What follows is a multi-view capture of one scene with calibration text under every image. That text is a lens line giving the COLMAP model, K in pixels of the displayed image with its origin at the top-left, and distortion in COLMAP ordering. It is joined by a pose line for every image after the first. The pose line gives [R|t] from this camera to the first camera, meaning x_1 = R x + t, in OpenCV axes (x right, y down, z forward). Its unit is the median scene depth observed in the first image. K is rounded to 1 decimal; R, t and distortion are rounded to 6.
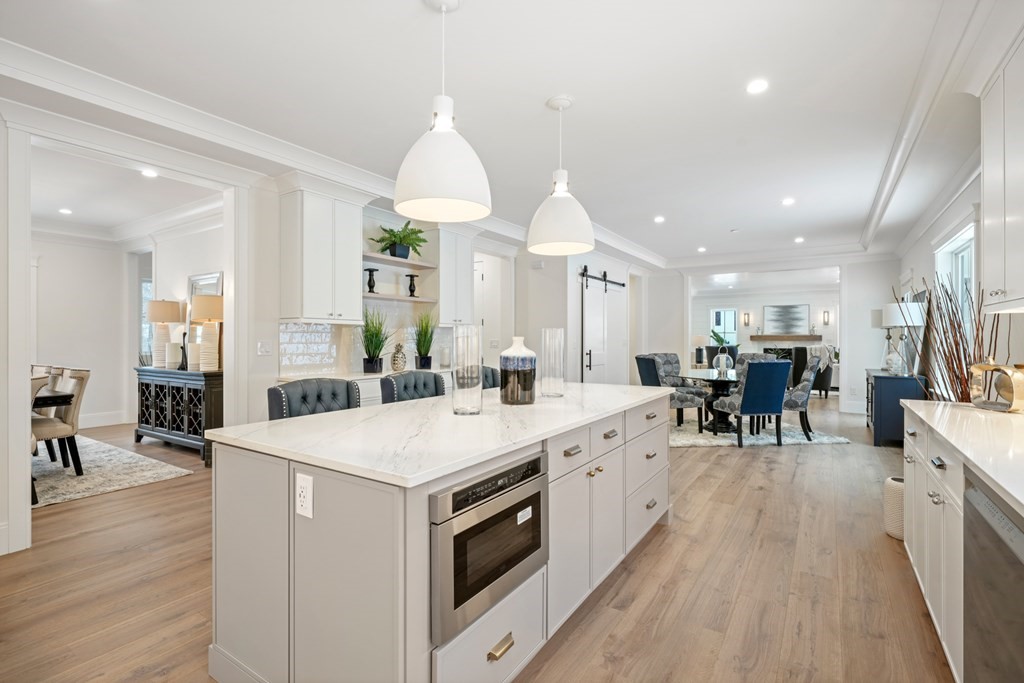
lens RADIAL K [[472.3, 0, 511.2], [0, 472.3, 338.8], [0, 0, 1]] dist [-0.003480, -0.000176]
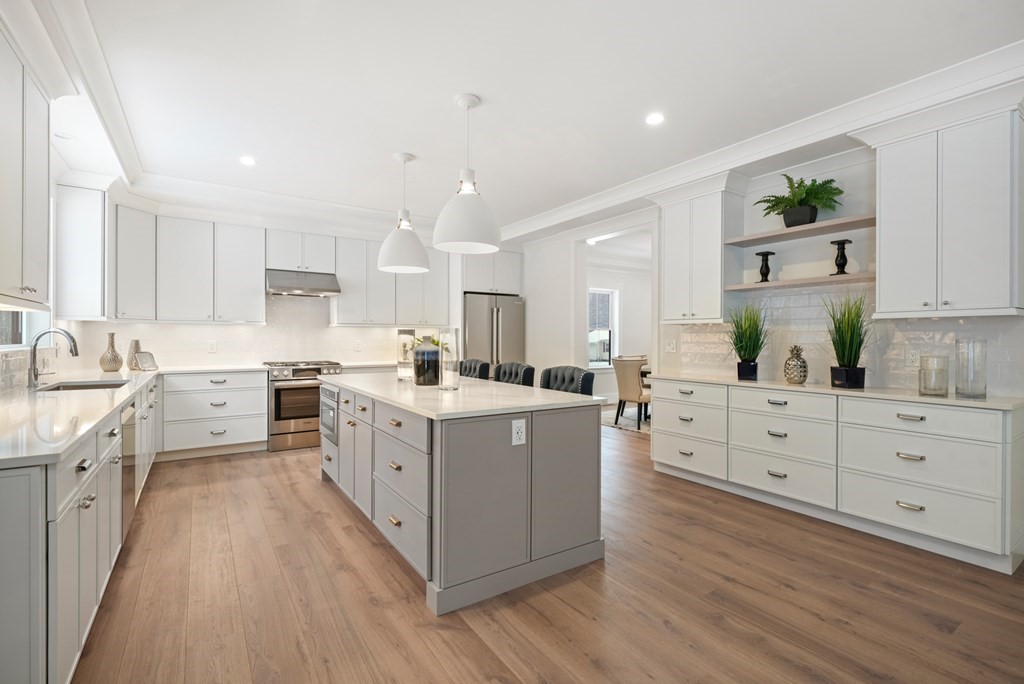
lens RADIAL K [[472.3, 0, 514.9], [0, 472.3, 342.8], [0, 0, 1]] dist [-0.003480, -0.000176]
pose [[-0.383658, 0.007553, -0.923444, 0.555704], [-0.006153, 0.999923, 0.010735, 0.000272], [0.923455, 0.009801, -0.383582, 0.831583]]
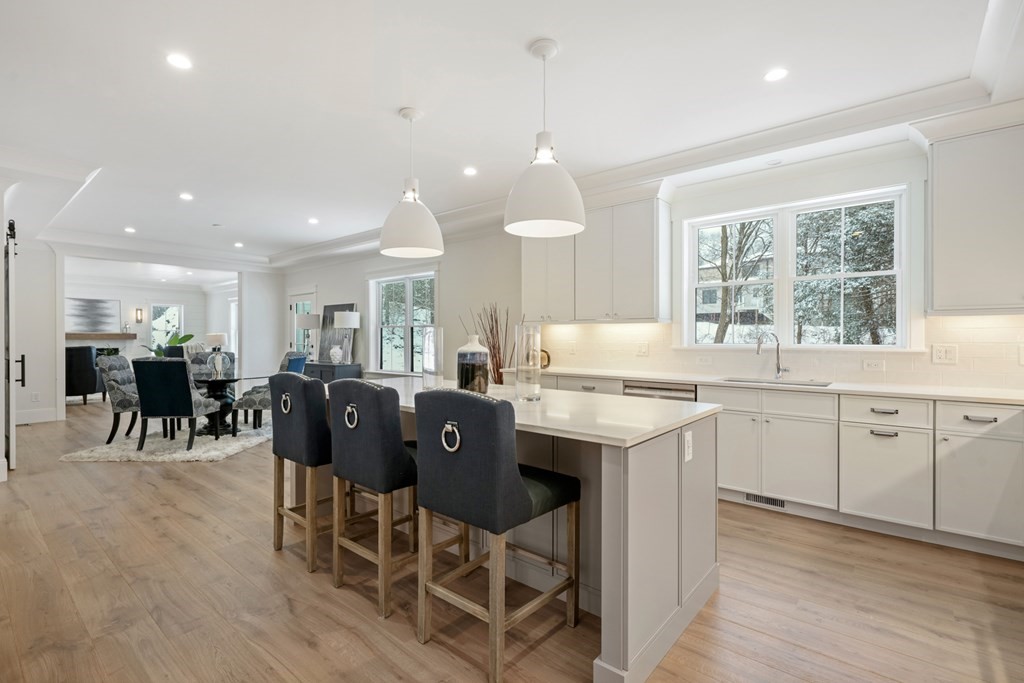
lens RADIAL K [[472.3, 0, 507.6], [0, 472.3, 339.7], [0, 0, 1]] dist [-0.003480, -0.000176]
pose [[0.119755, -0.006088, 0.992785, -0.519087], [0.001710, 0.999981, 0.005926, 0.000946], [-0.992802, 0.000988, 0.119763, 0.371296]]
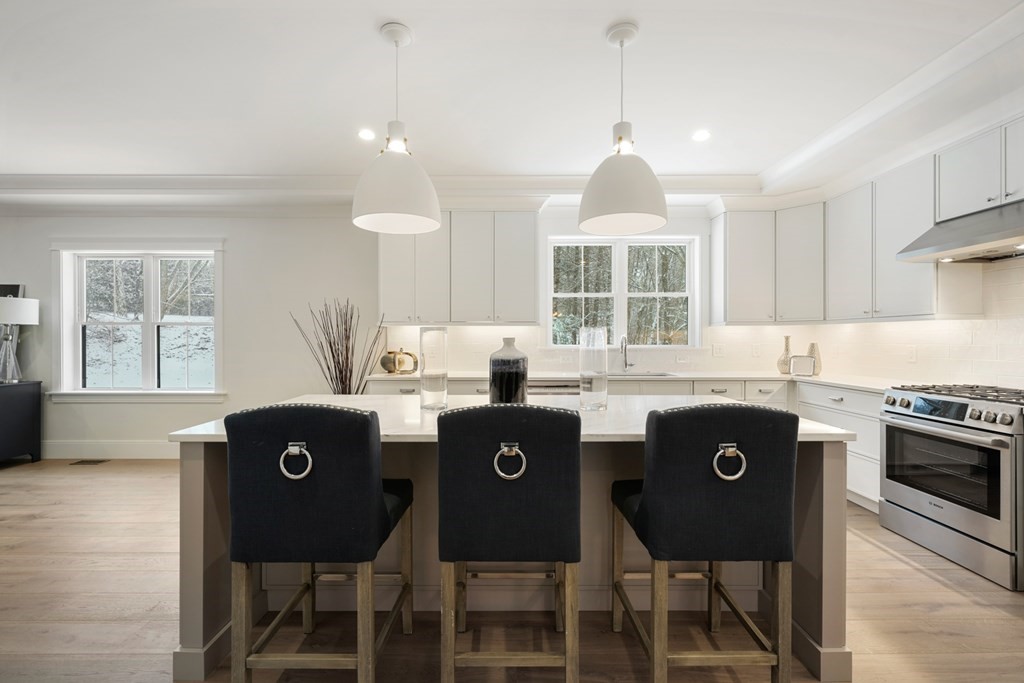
lens RADIAL K [[433.8, 0, 492.2], [0, 433.8, 334.9], [0, 0, 1]] dist [-0.010049, 0.000416]
pose [[-0.519574, 0.001089, 0.854425, -0.340833], [-0.001468, 0.999997, -0.002167, -0.004041], [-0.854424, -0.002380, -0.519570, 0.715949]]
